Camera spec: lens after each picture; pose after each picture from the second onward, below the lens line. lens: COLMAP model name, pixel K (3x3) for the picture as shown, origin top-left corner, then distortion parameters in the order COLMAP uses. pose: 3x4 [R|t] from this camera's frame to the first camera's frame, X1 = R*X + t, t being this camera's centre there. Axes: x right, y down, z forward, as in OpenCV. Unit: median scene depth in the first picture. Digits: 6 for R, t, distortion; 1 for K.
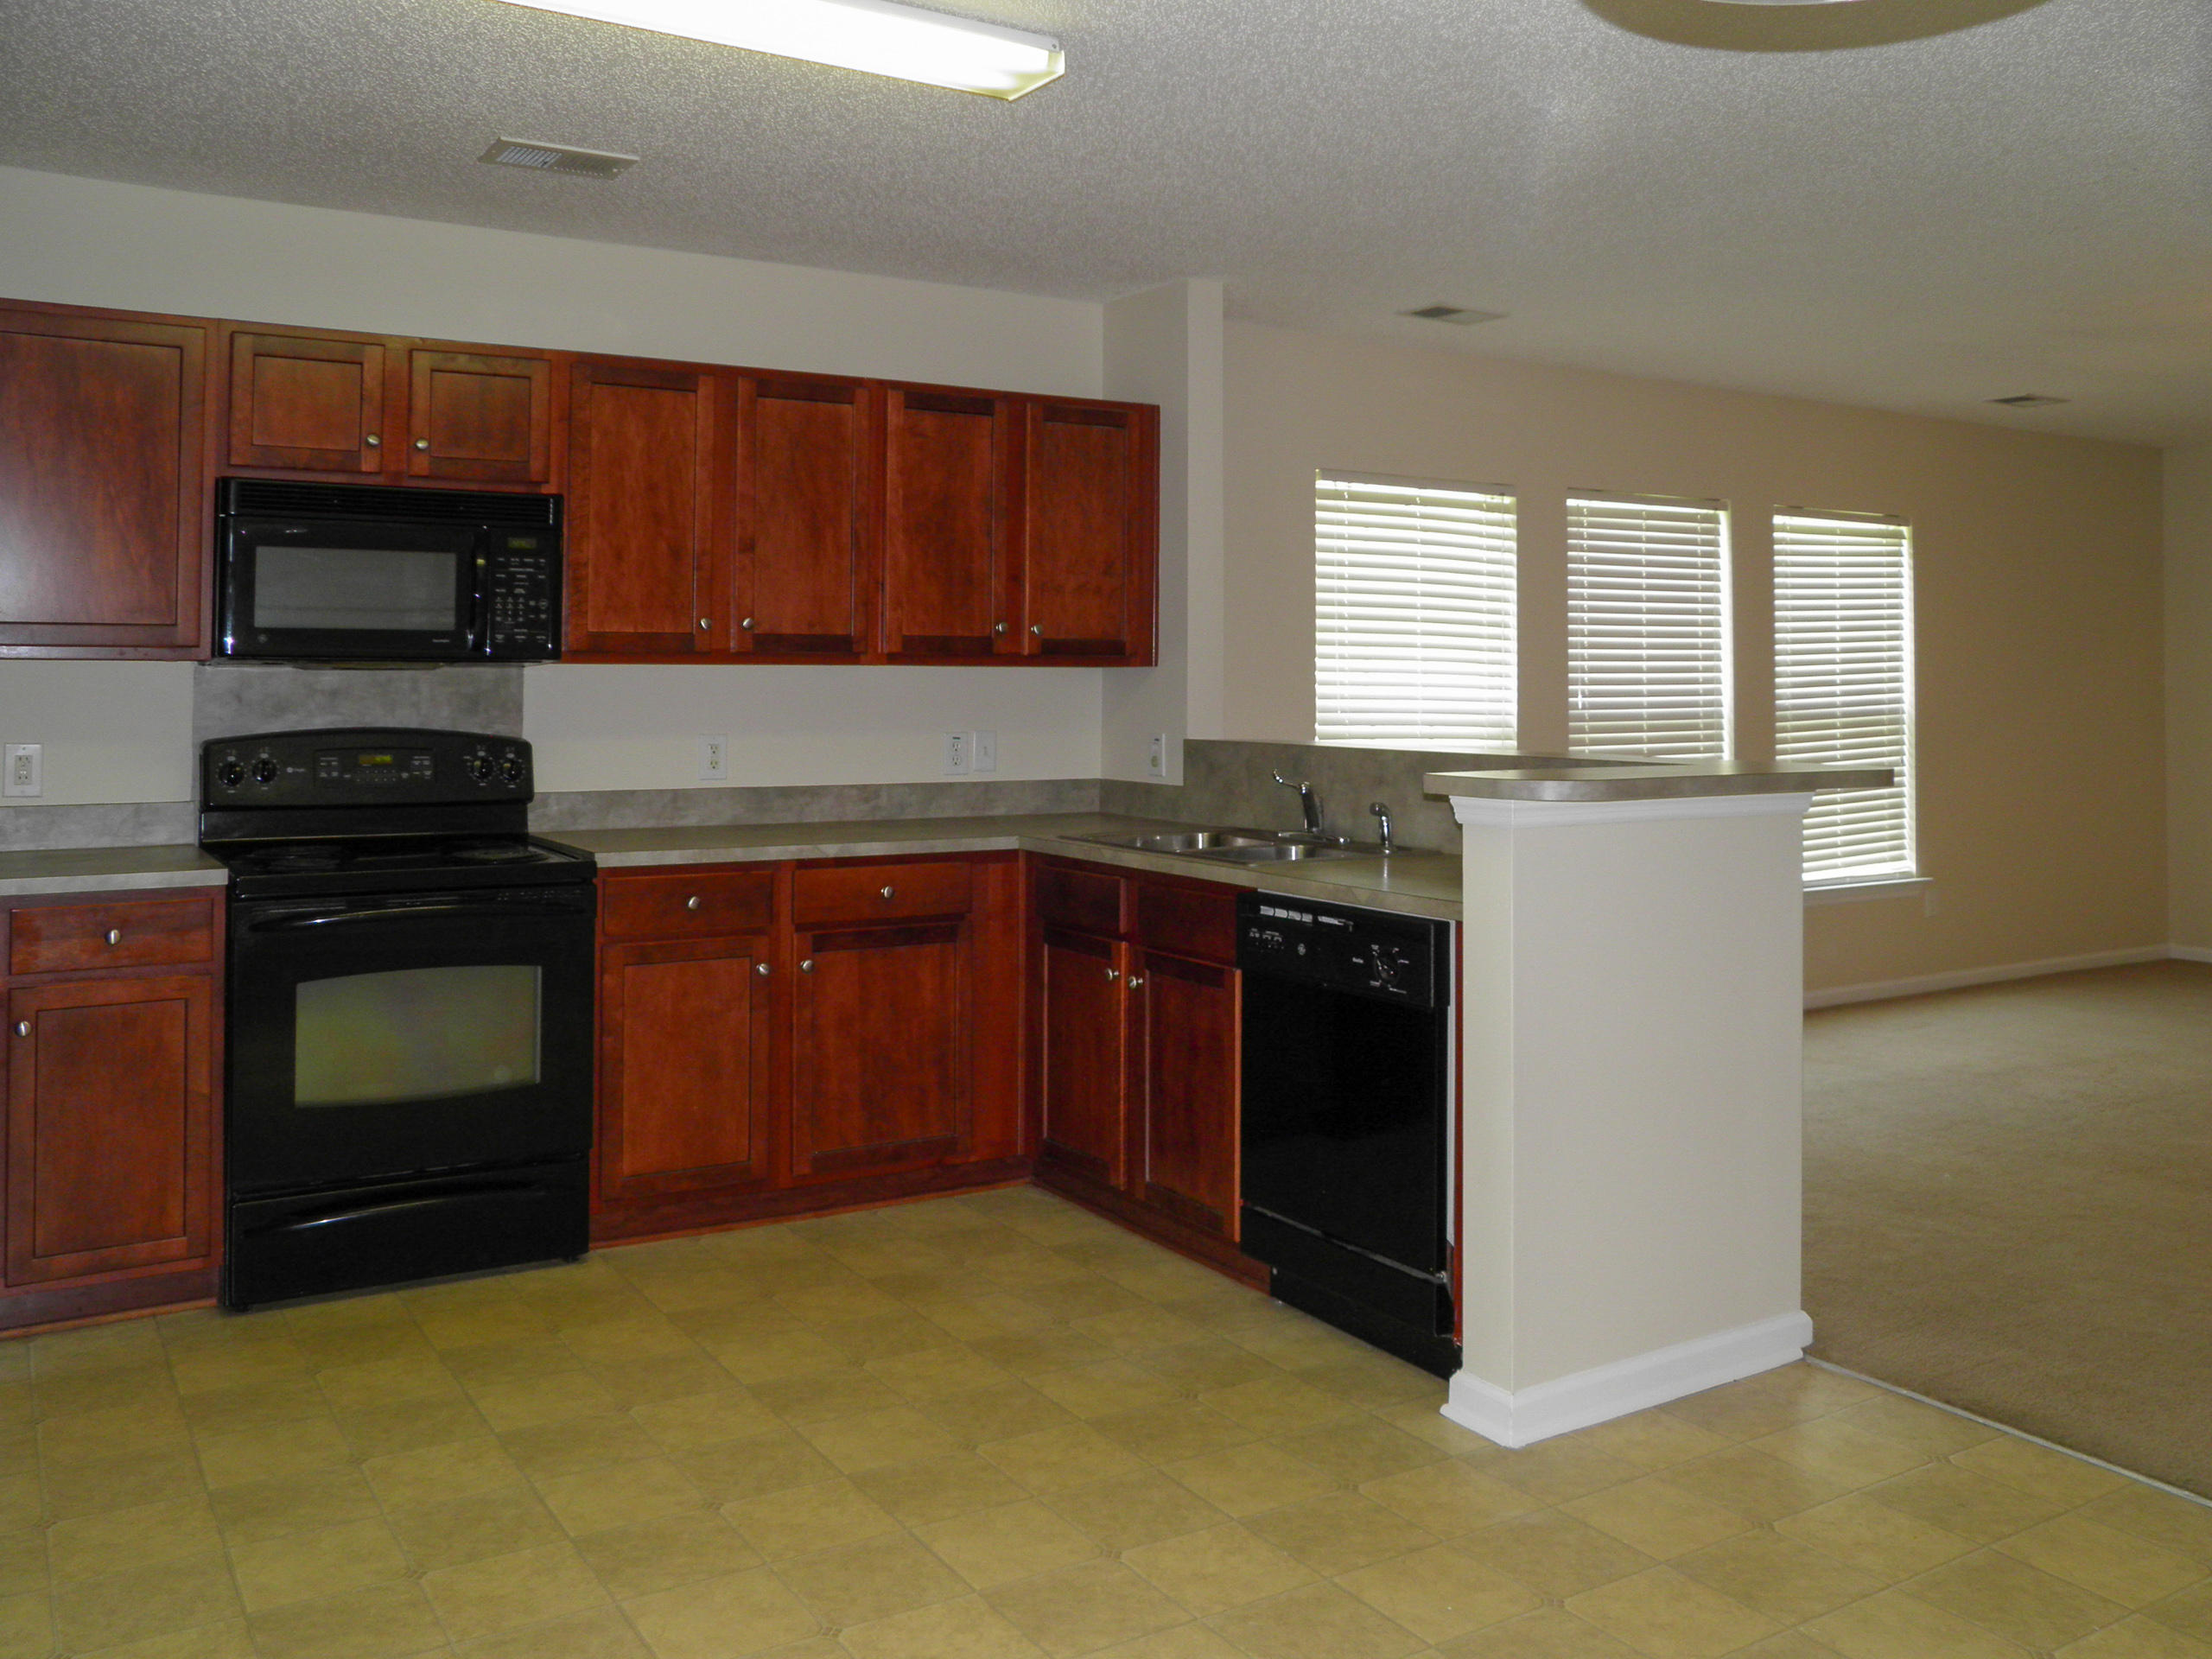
lens RADIAL K [[1851.5, 0, 1129.0], [0, 1851.5, 617.5], [0, 0, 1]] dist [-0.032013, 0.003306]
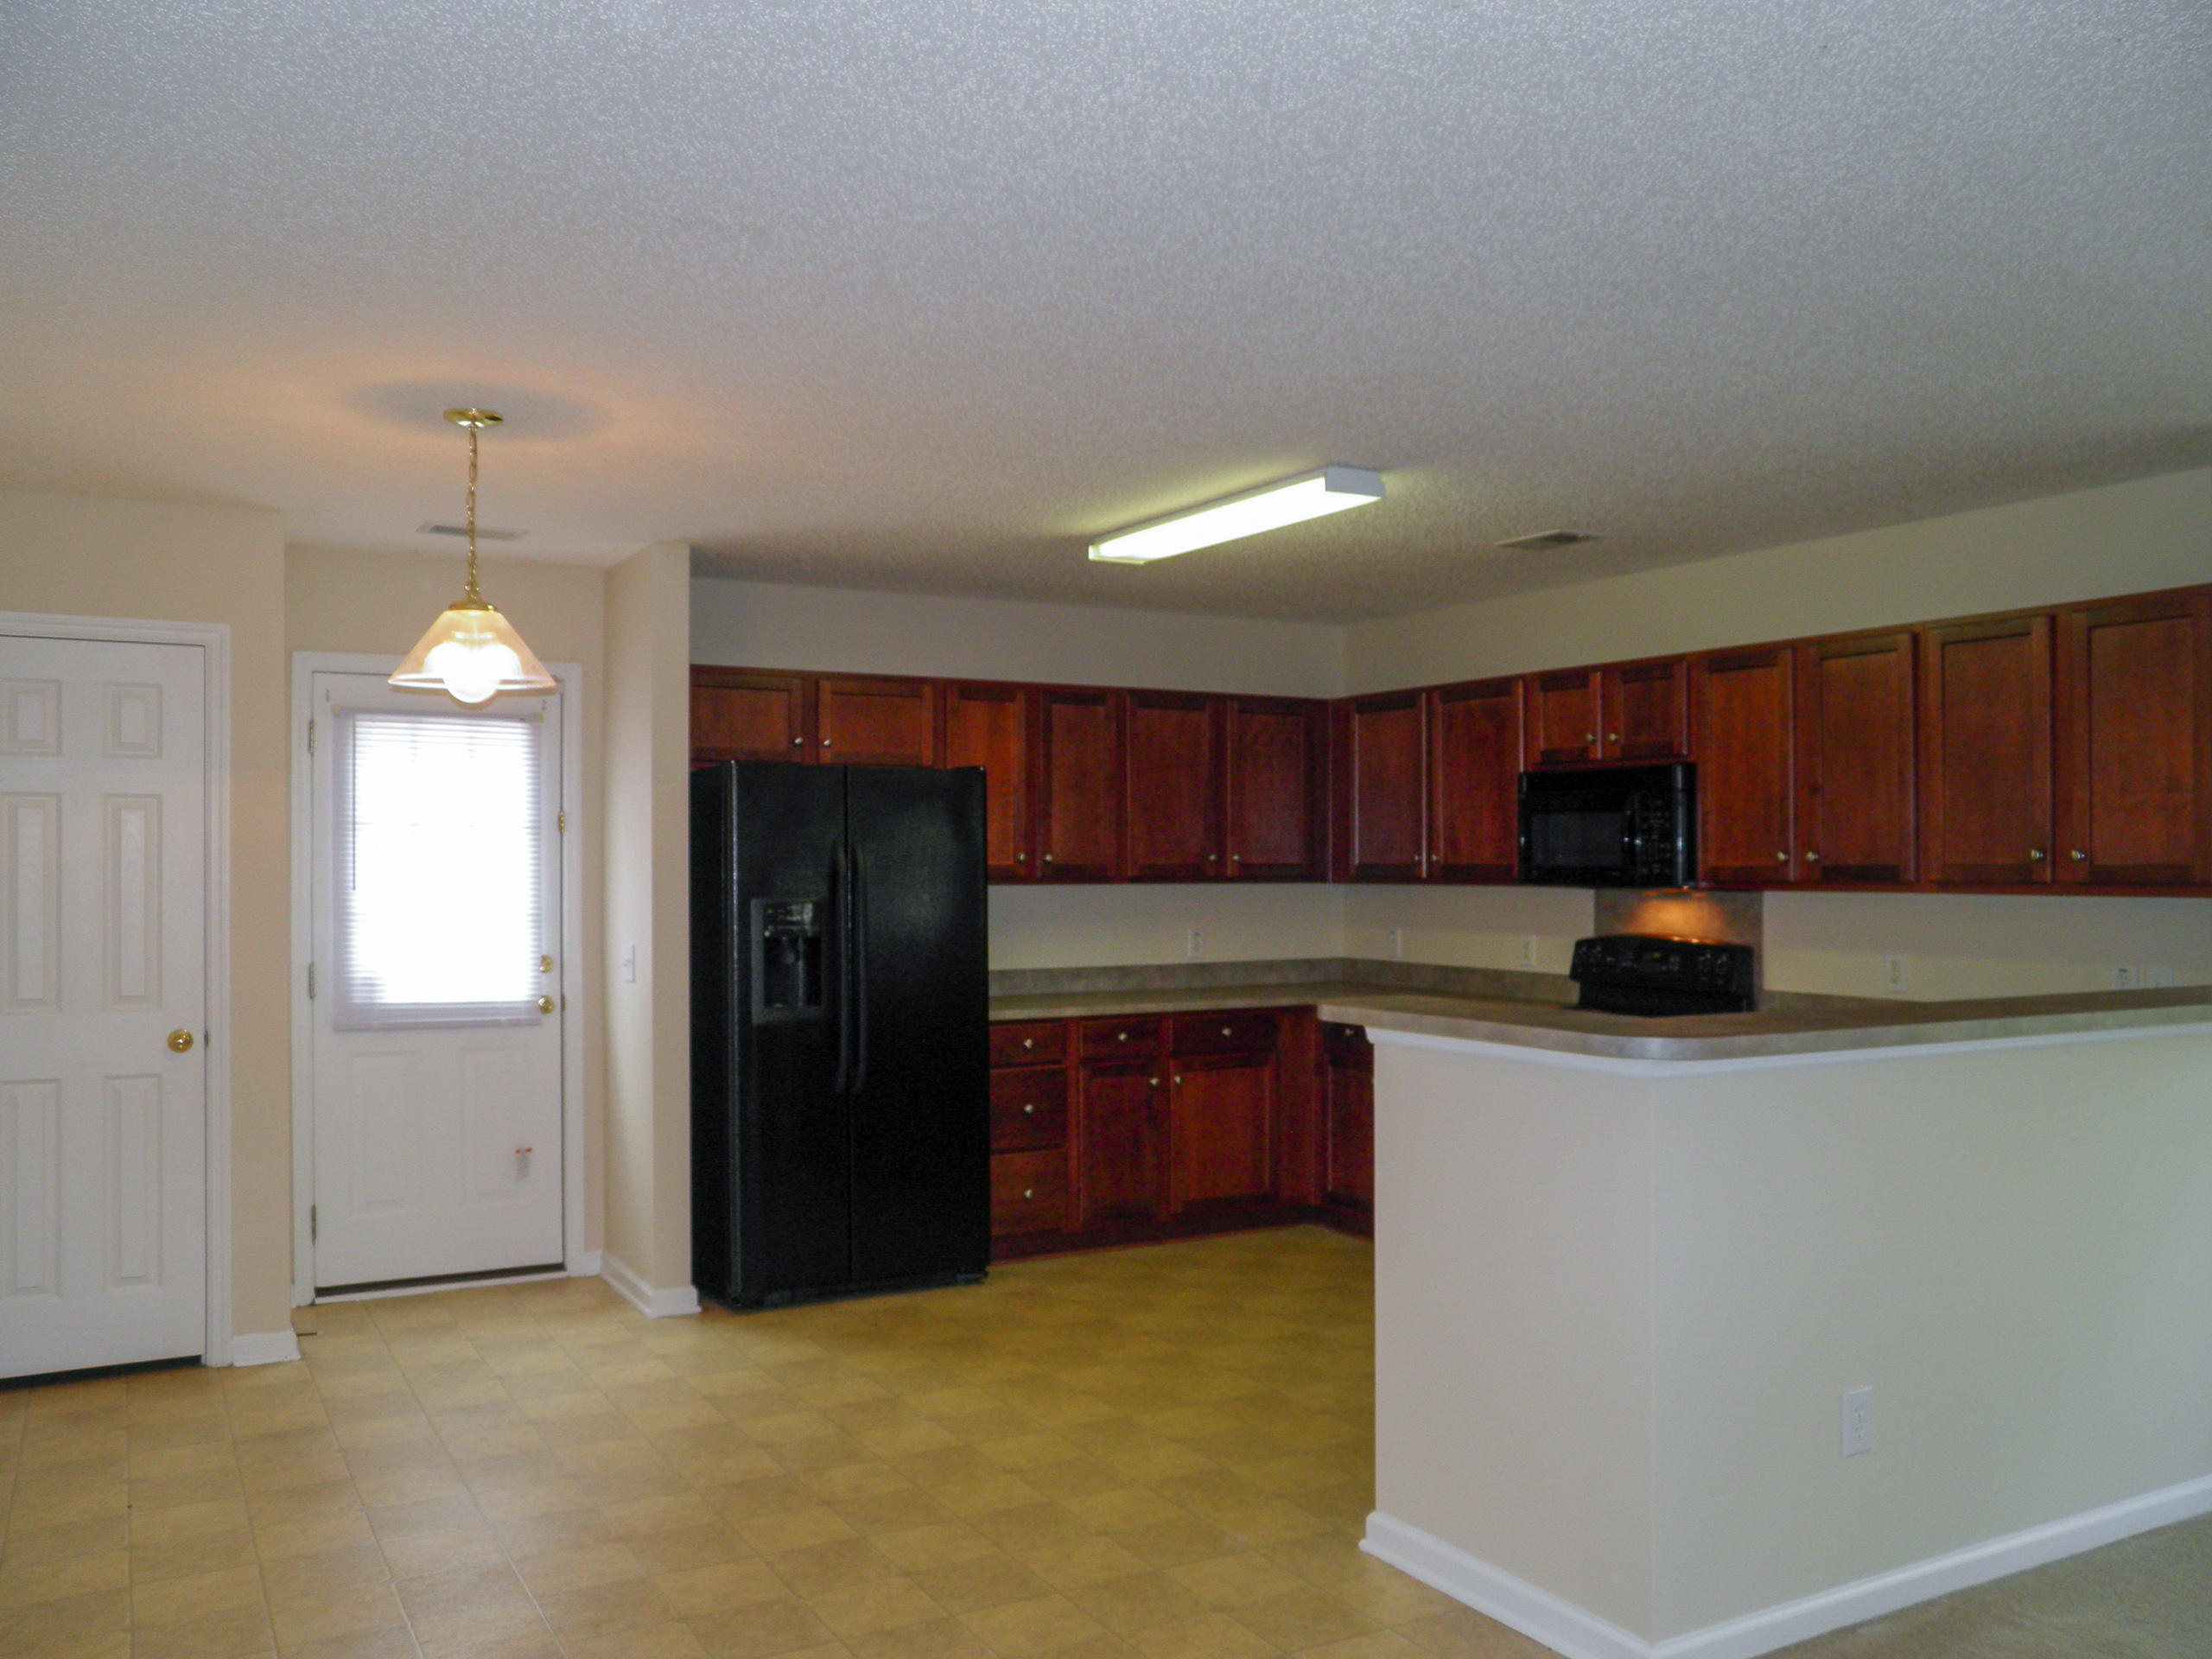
lens RADIAL K [[1822.6, 0, 1072.0], [0, 1822.6, 860.3], [0, 0, 1]] dist [-0.054027, 0.044762]
pose [[-0.064167, -0.004552, -0.997929, 0.944895], [0.035306, 0.999353, -0.006828, -0.003117], [0.997314, -0.035671, -0.063964, 0.597070]]
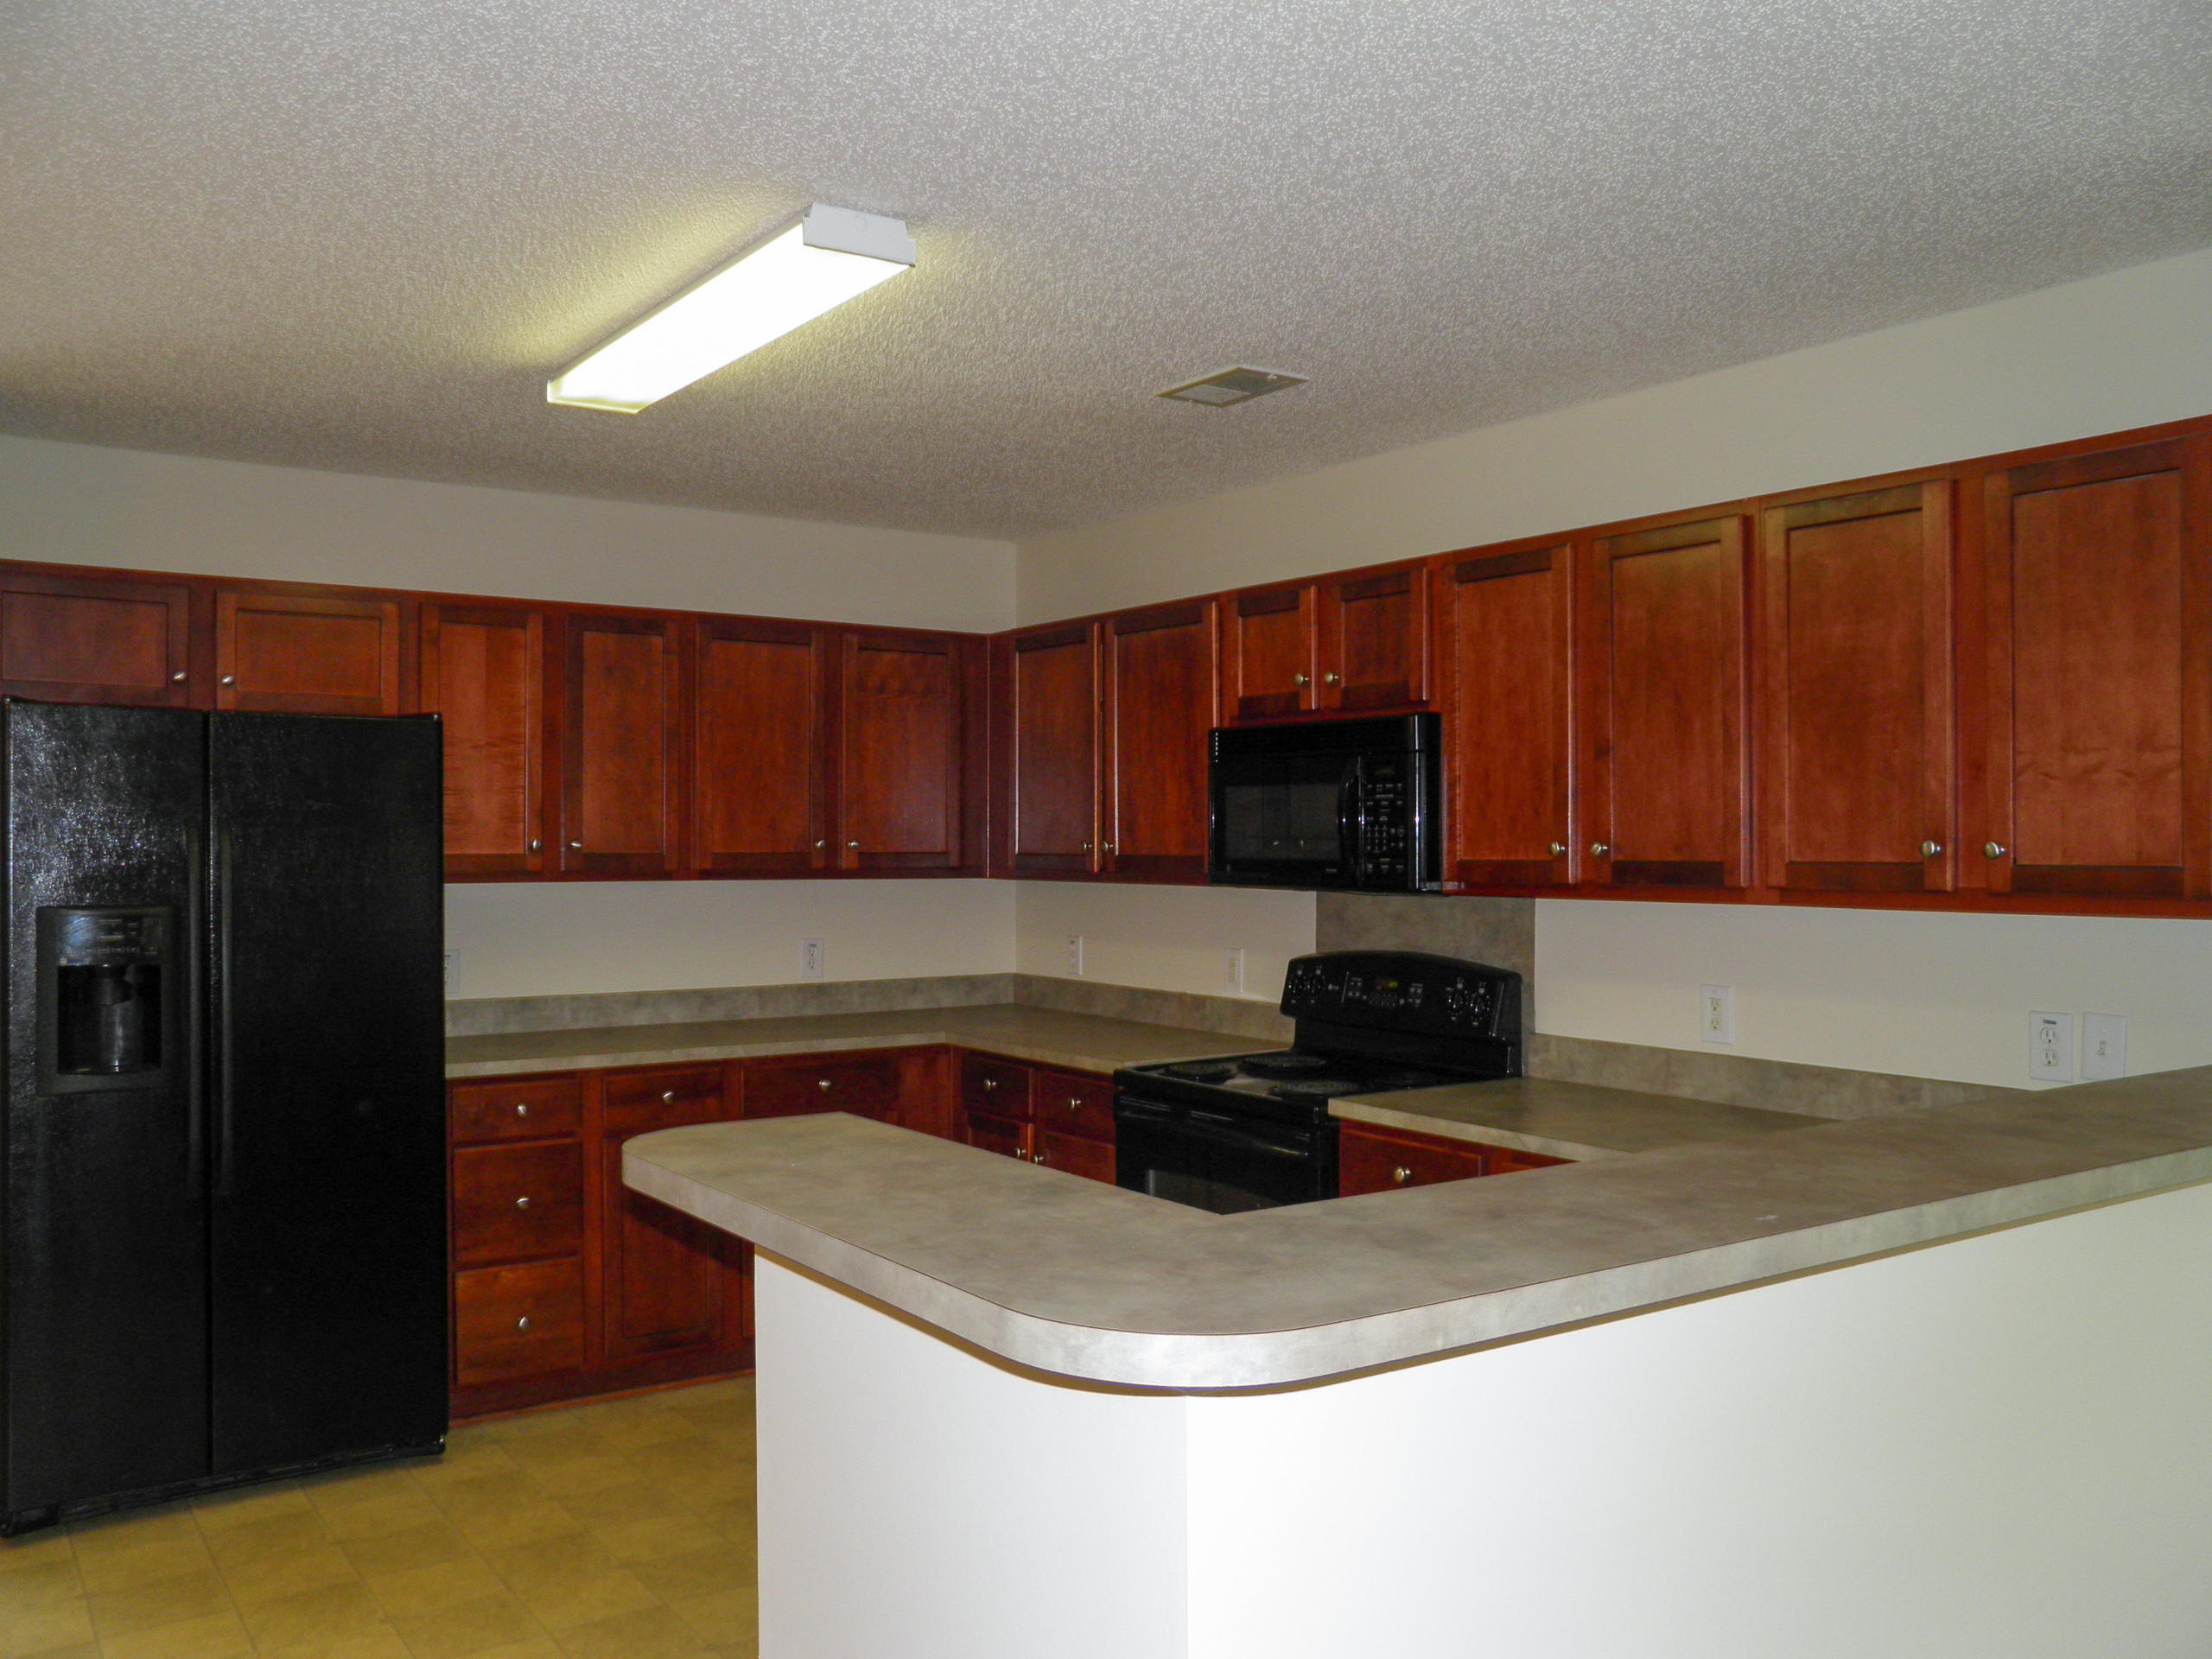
lens RADIAL K [[1822.6, 0, 1084.6], [0, 1822.6, 836.6], [0, 0, 1]] dist [-0.054027, 0.044762]
pose [[0.036136, -0.005447, -0.999332, 0.555254], [0.034448, 0.999398, -0.004202, -0.005937], [0.998753, -0.034273, 0.036302, 0.738401]]
